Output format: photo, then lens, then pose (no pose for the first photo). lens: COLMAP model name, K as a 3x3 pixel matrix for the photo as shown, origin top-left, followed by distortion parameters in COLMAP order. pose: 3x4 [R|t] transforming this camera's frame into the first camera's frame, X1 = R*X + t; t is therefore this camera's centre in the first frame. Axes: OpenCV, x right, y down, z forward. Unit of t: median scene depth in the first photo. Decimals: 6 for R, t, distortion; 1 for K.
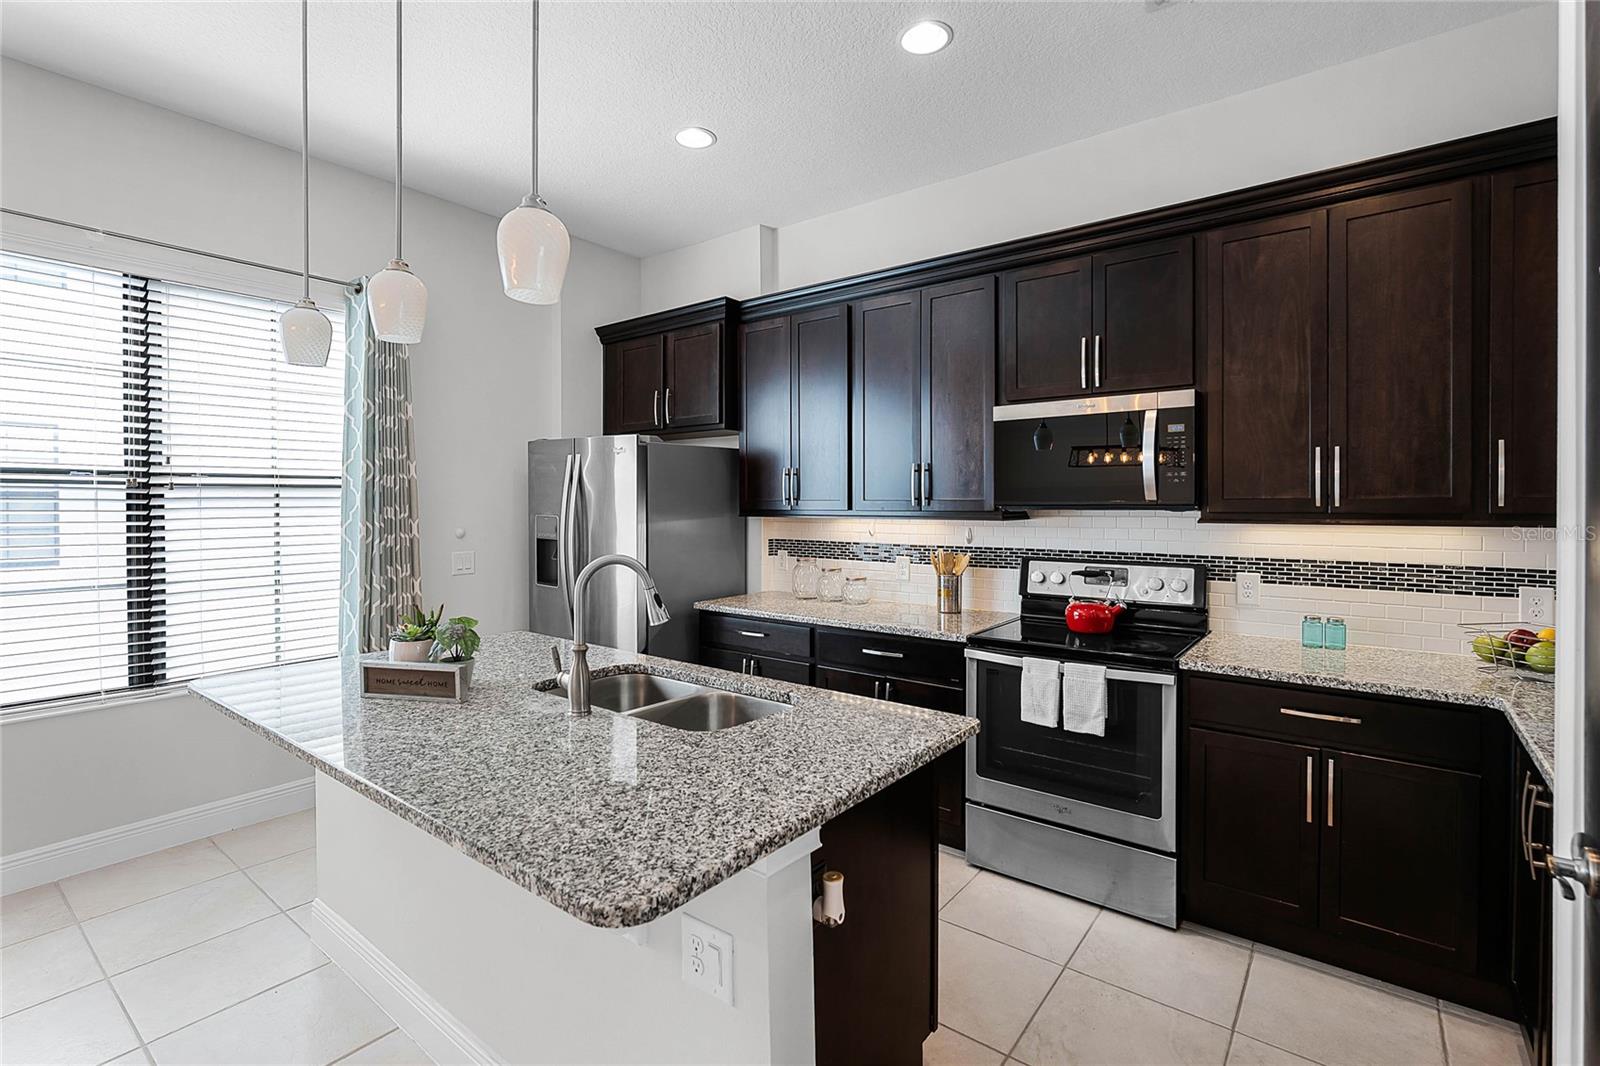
lens RADIAL K [[740.1, 0, 806.3], [0, 740.1, 496.4], [0, 0, 1]] dist [0.003091, 0.000449]
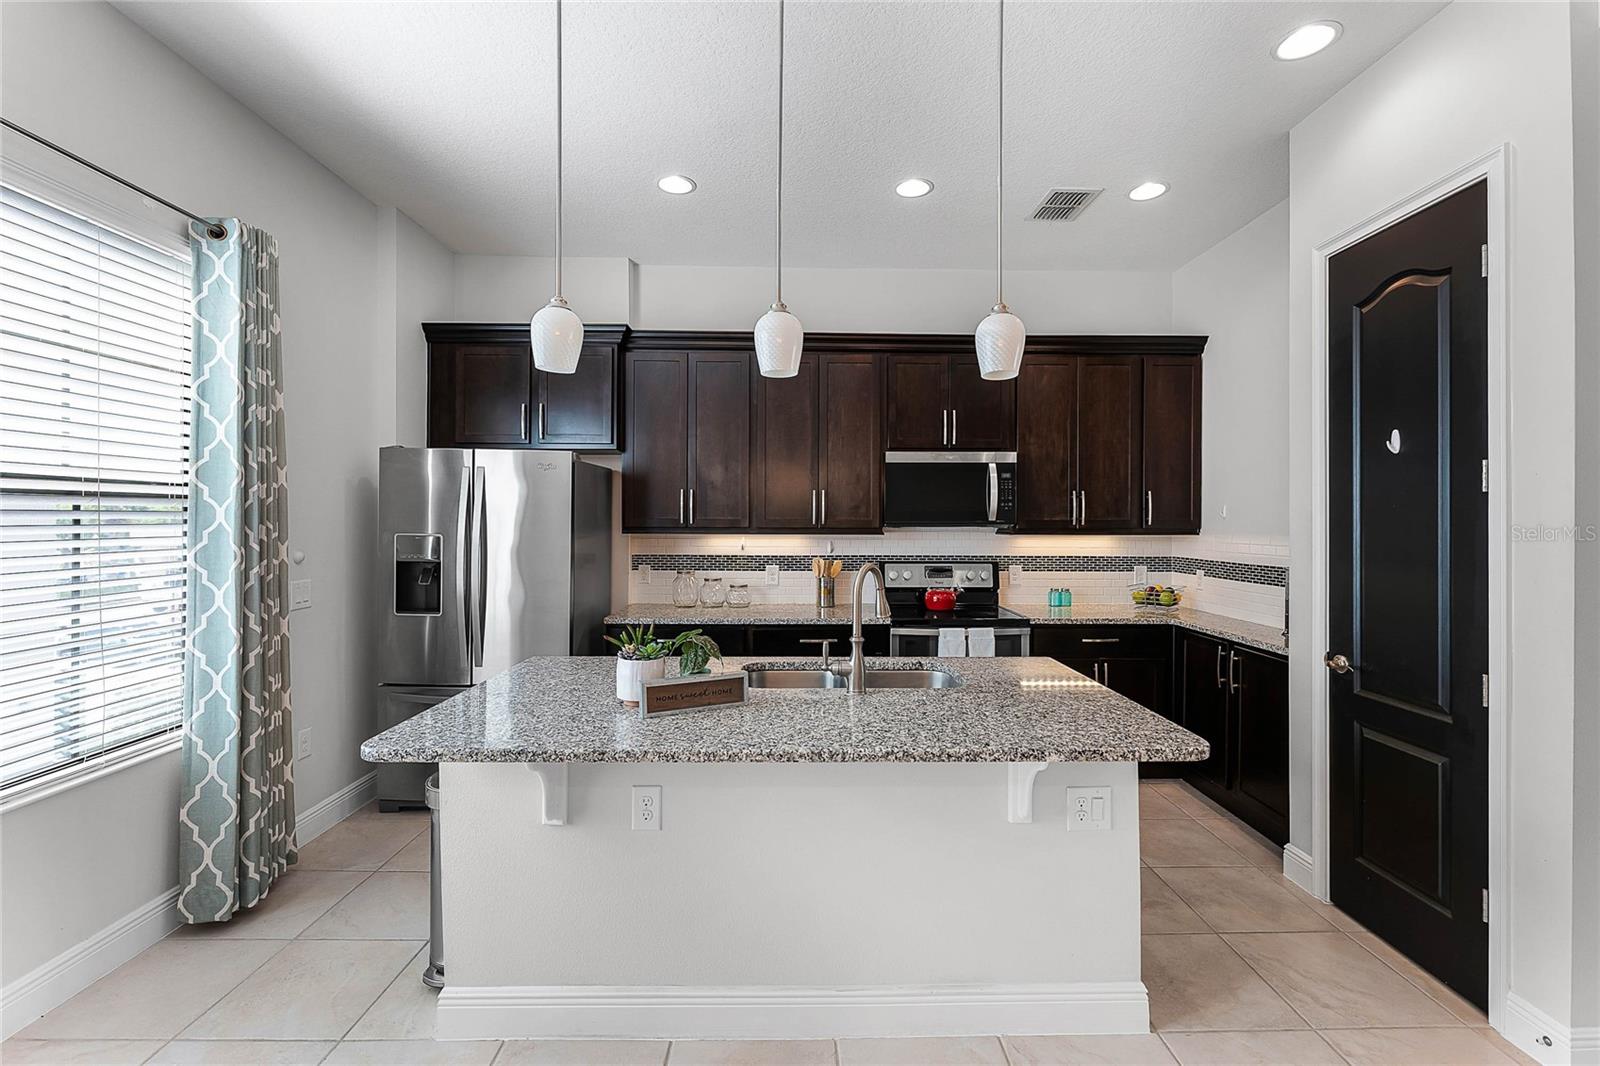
lens RADIAL K [[683.6, 0, 808.3], [0, 683.6, 525.9], [0, 0, 1]] dist [0.003149, 0.000061]
pose [[0.781113, -0.000230, 0.624389, -0.620482], [-0.009657, 0.999876, 0.012450, 0.001516], [-0.624315, -0.015754, 0.781014, 0.096963]]
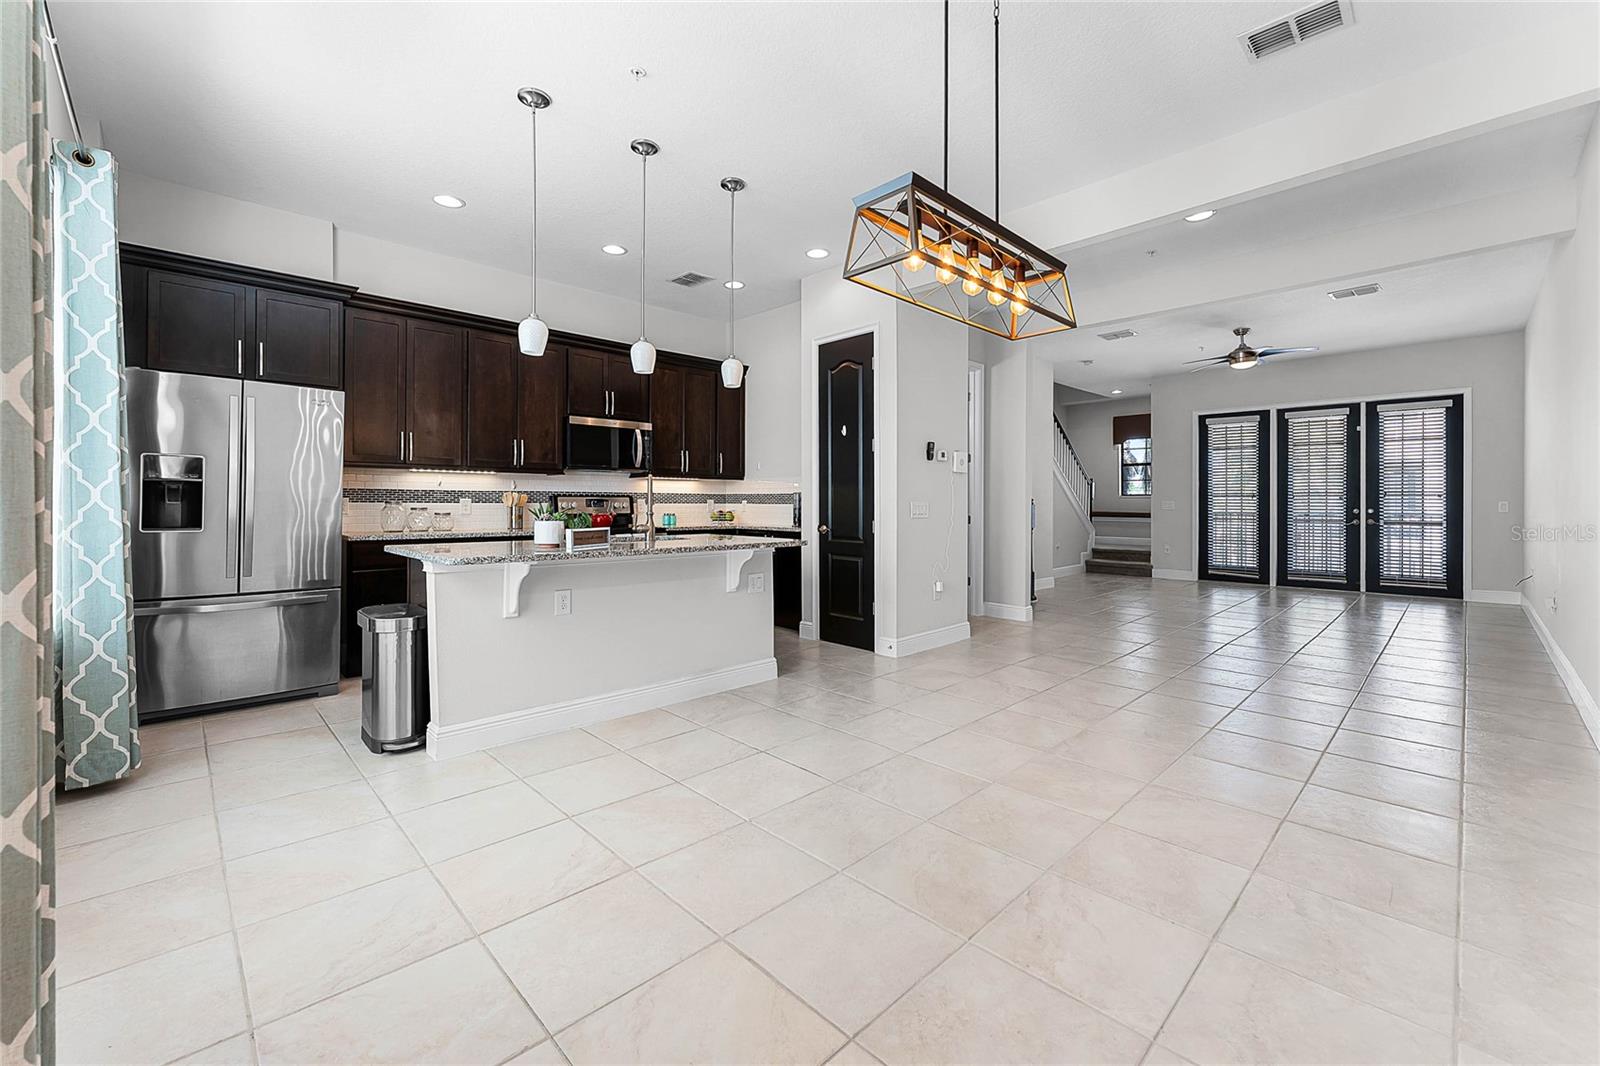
lens RADIAL K [[651.2, 0, 806.8], [0, 651.2, 502.8], [0, 0, 1]] dist [-0.004330, -0.000432]
pose [[0.150368, -0.000574, 0.988630, -1.279781], [-0.013369, 0.999907, 0.002614, 0.089868], [-0.988540, -0.013610, 0.150347, 0.121520]]
